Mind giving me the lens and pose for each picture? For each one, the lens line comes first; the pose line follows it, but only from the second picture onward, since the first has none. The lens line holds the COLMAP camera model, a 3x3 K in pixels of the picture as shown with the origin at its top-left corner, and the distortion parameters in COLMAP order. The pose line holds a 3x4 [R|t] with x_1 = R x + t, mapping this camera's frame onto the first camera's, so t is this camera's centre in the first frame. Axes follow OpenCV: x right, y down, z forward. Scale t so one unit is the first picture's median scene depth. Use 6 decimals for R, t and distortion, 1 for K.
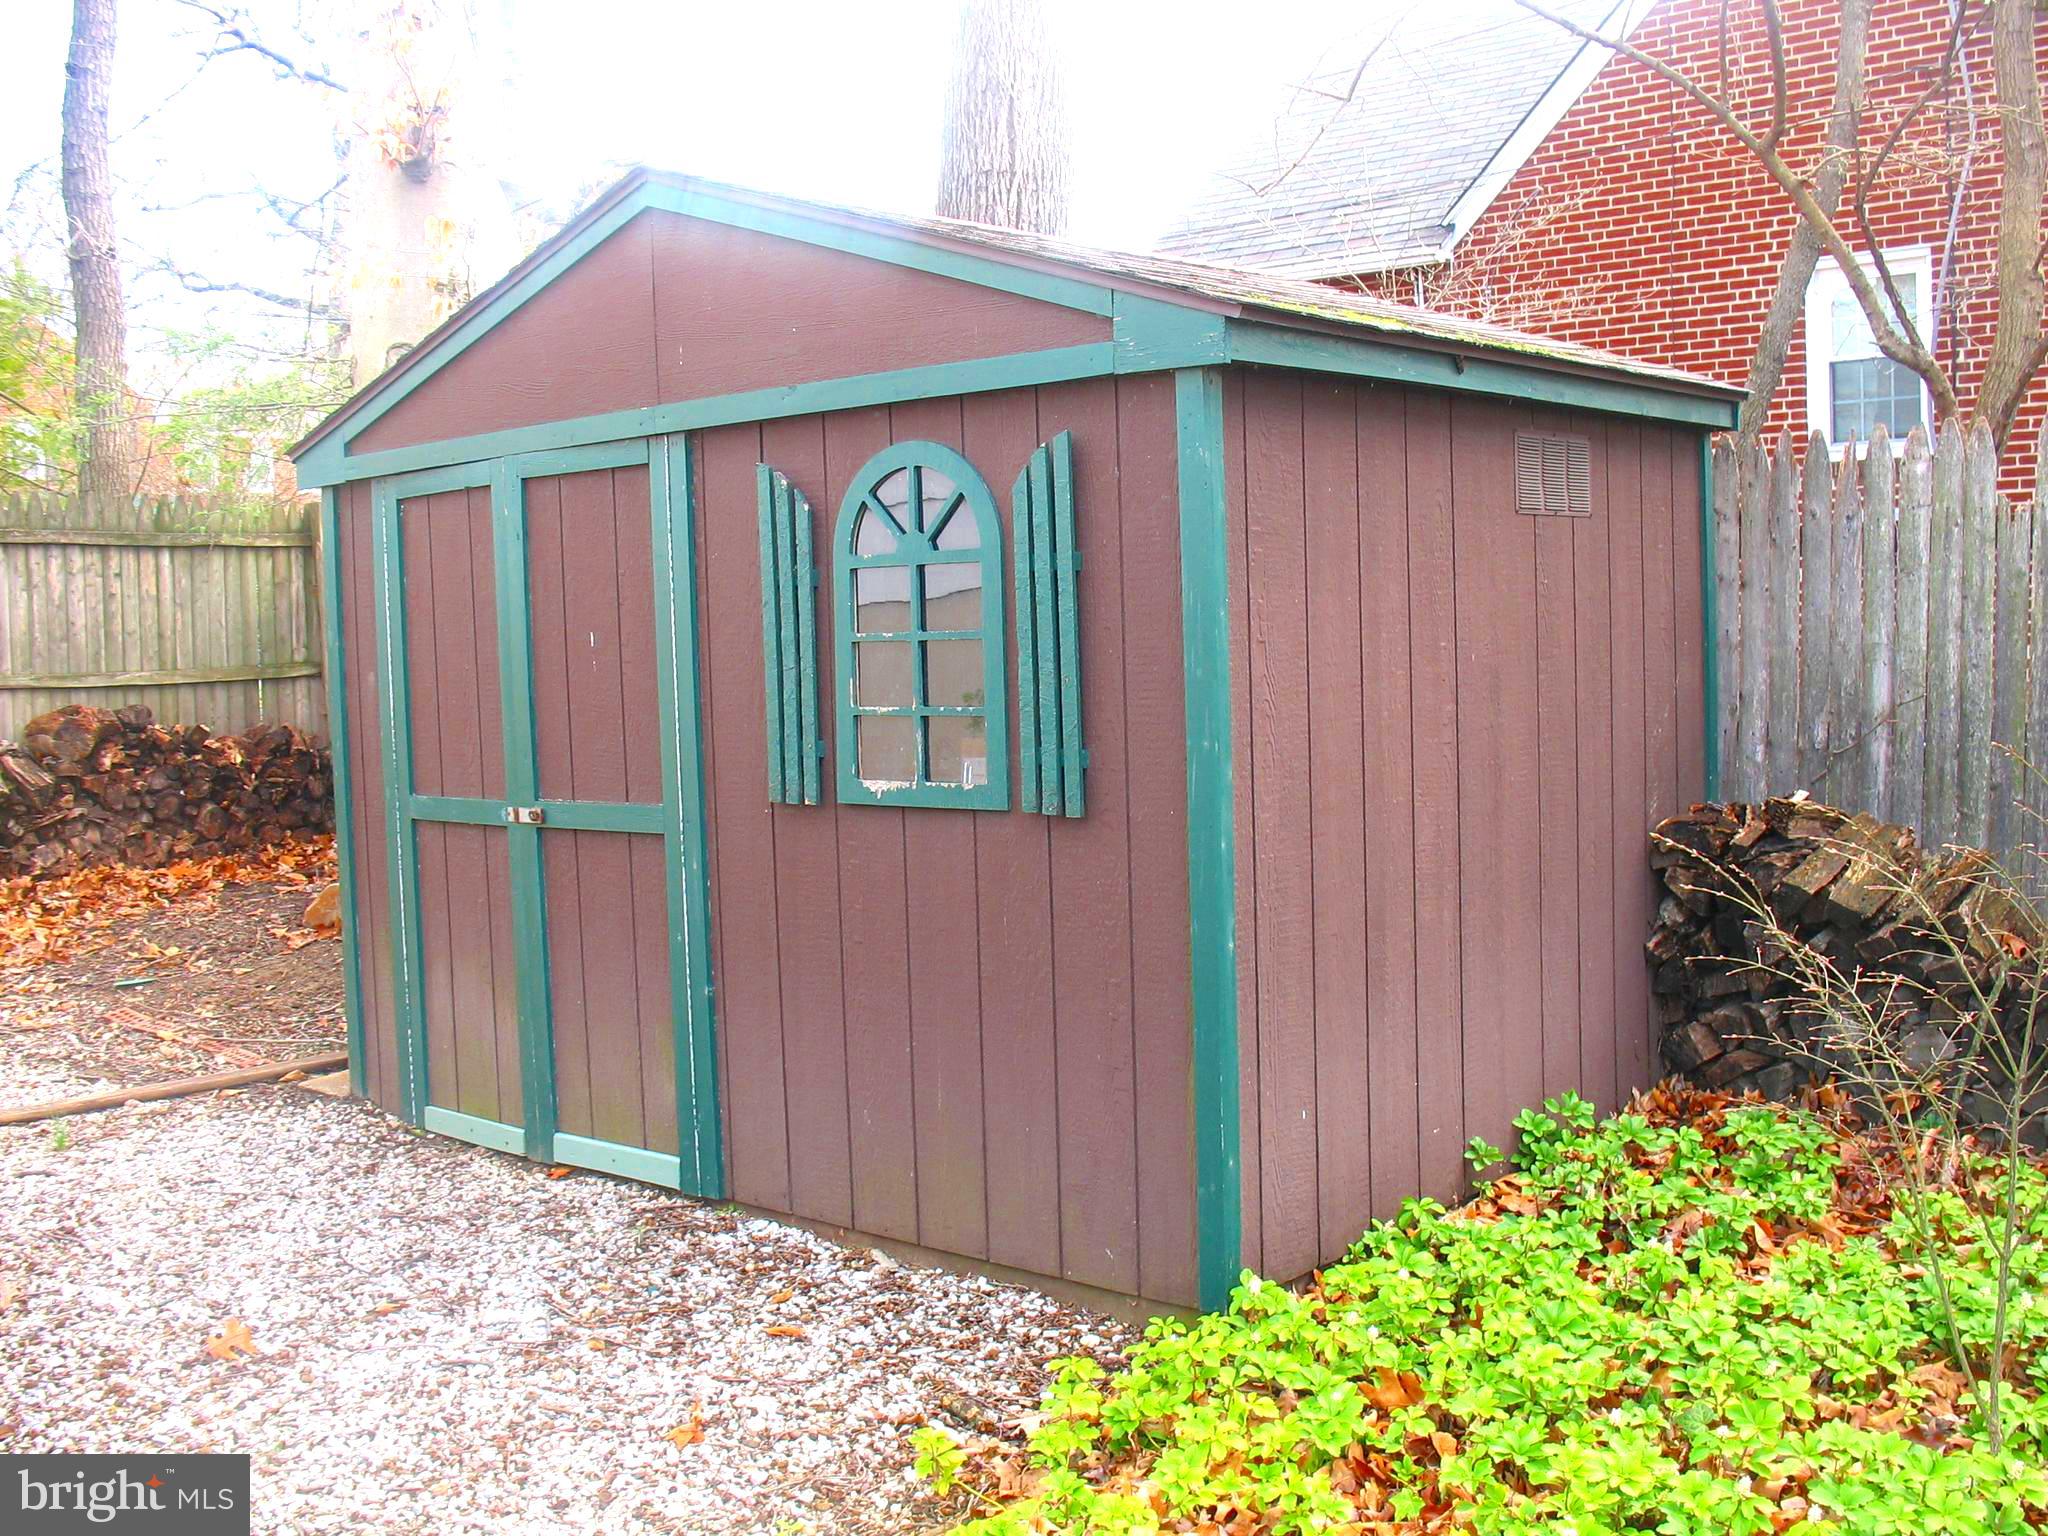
lens RADIAL K [[2109.9, 0, 1030.7], [0, 2109.9, 763.9], [0, 0, 1]] dist [-0.129322, 0.000000]
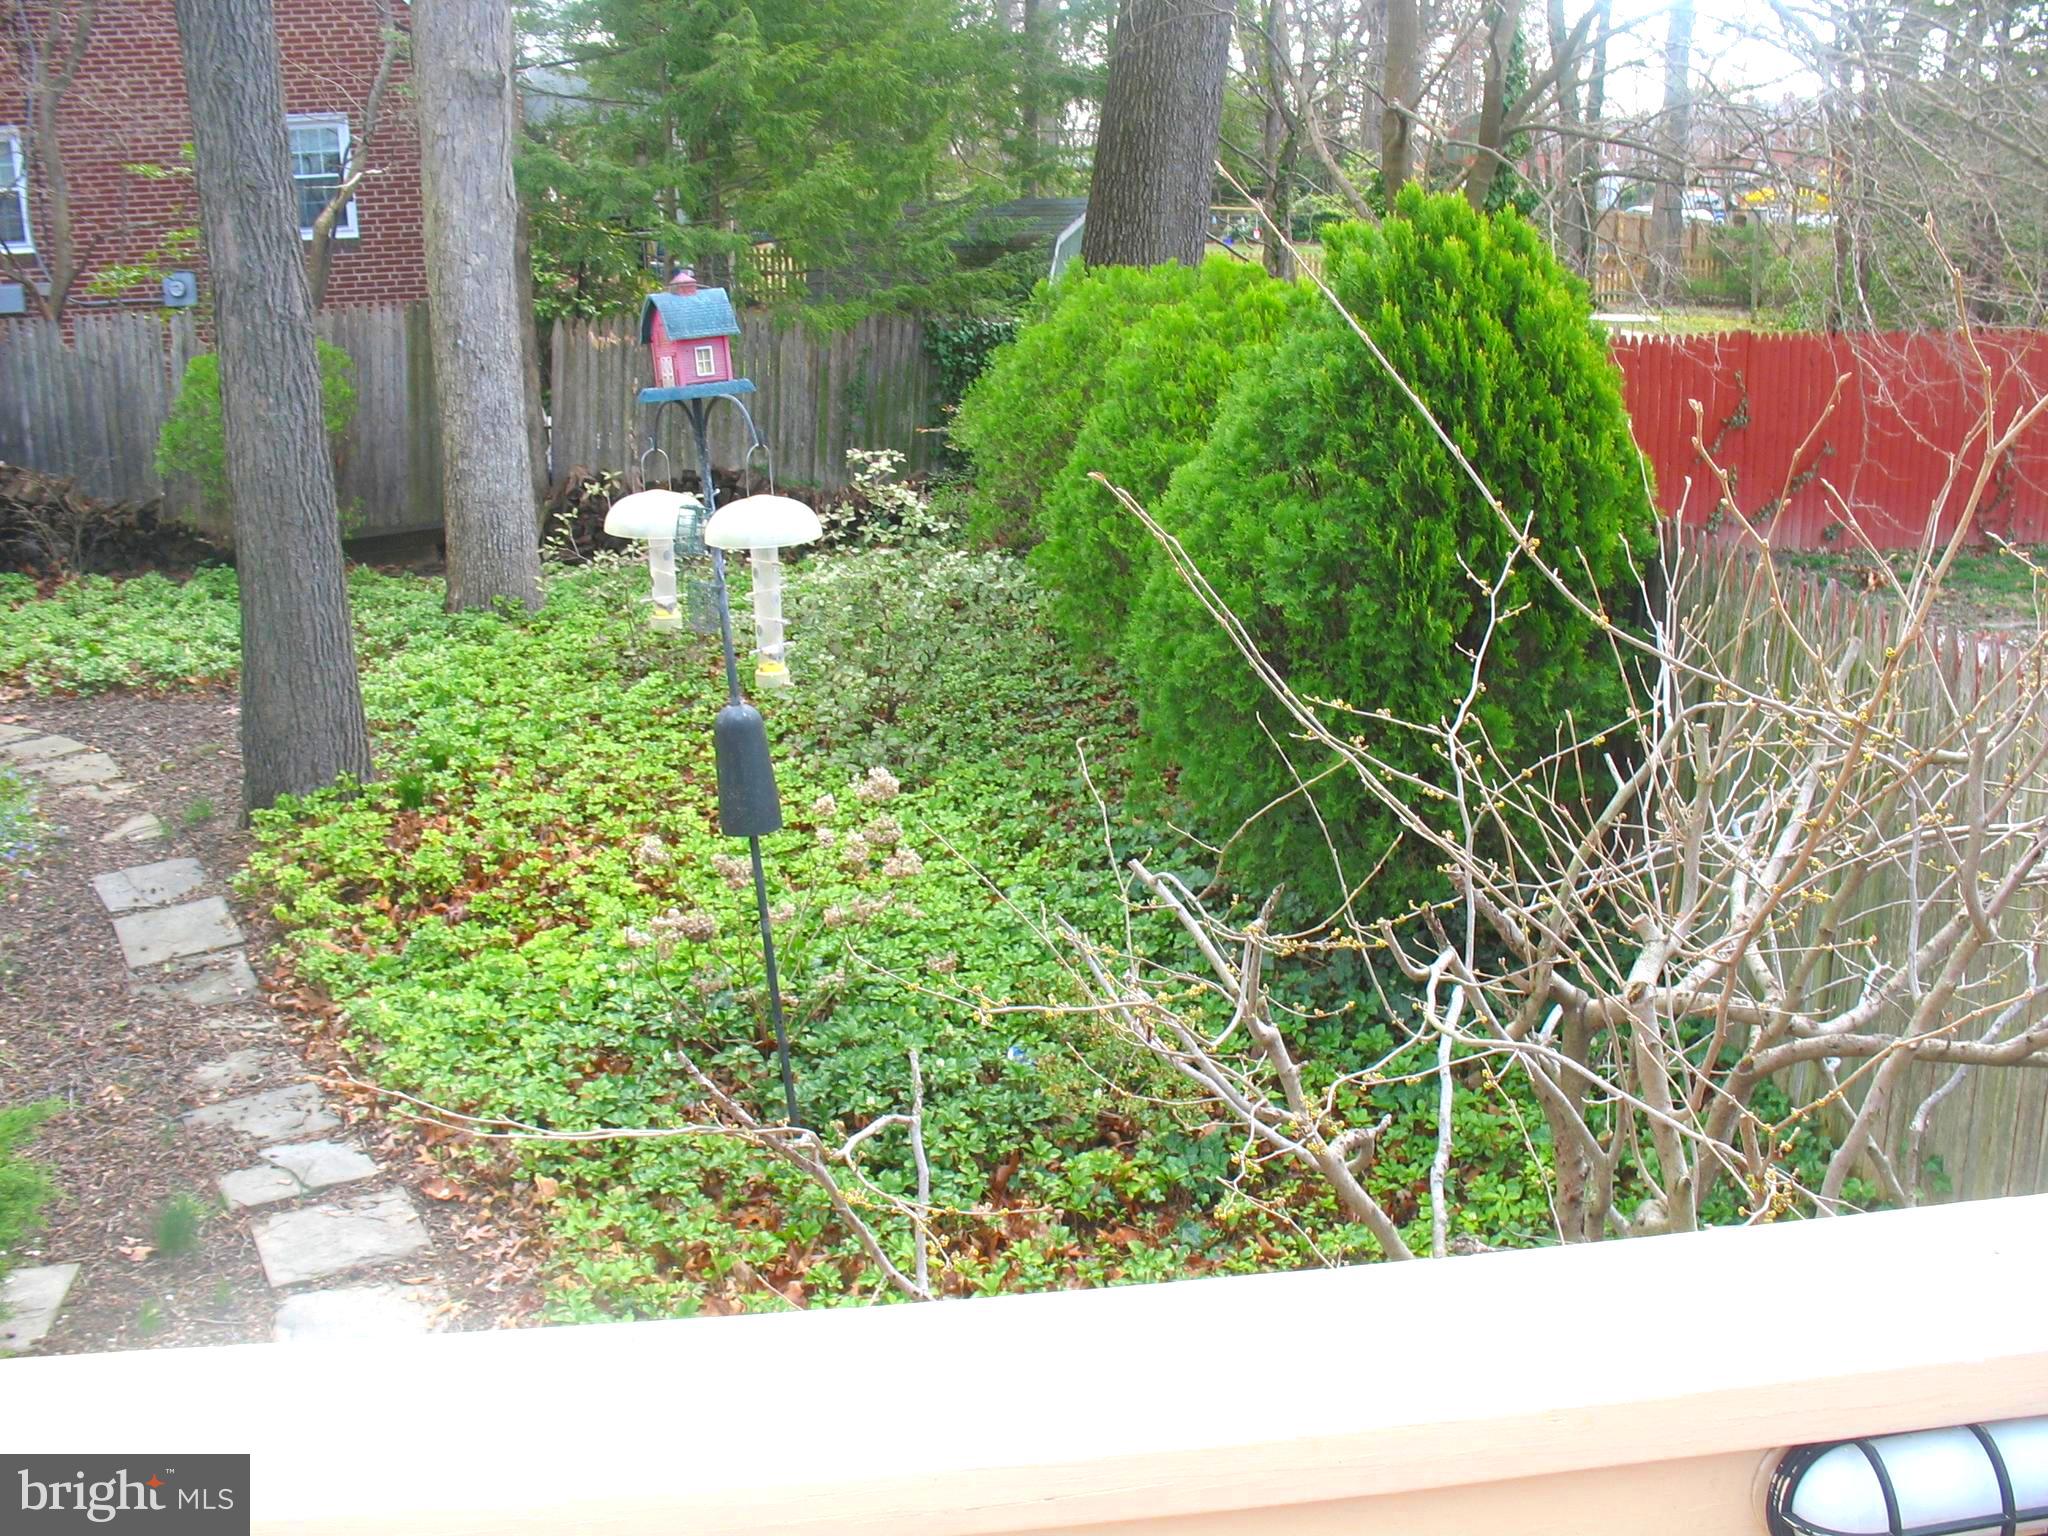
lens RADIAL K [[2109.9, 0, 1016.9], [0, 2109.9, 768.6], [0, 0, 1]] dist [-0.129322, 0.000000]
pose [[0.658553, -0.188223, 0.728615, -0.819671], [0.057386, 0.977957, 0.200767, -0.054803], [-0.750343, -0.090404, 0.654838, -1.891079]]
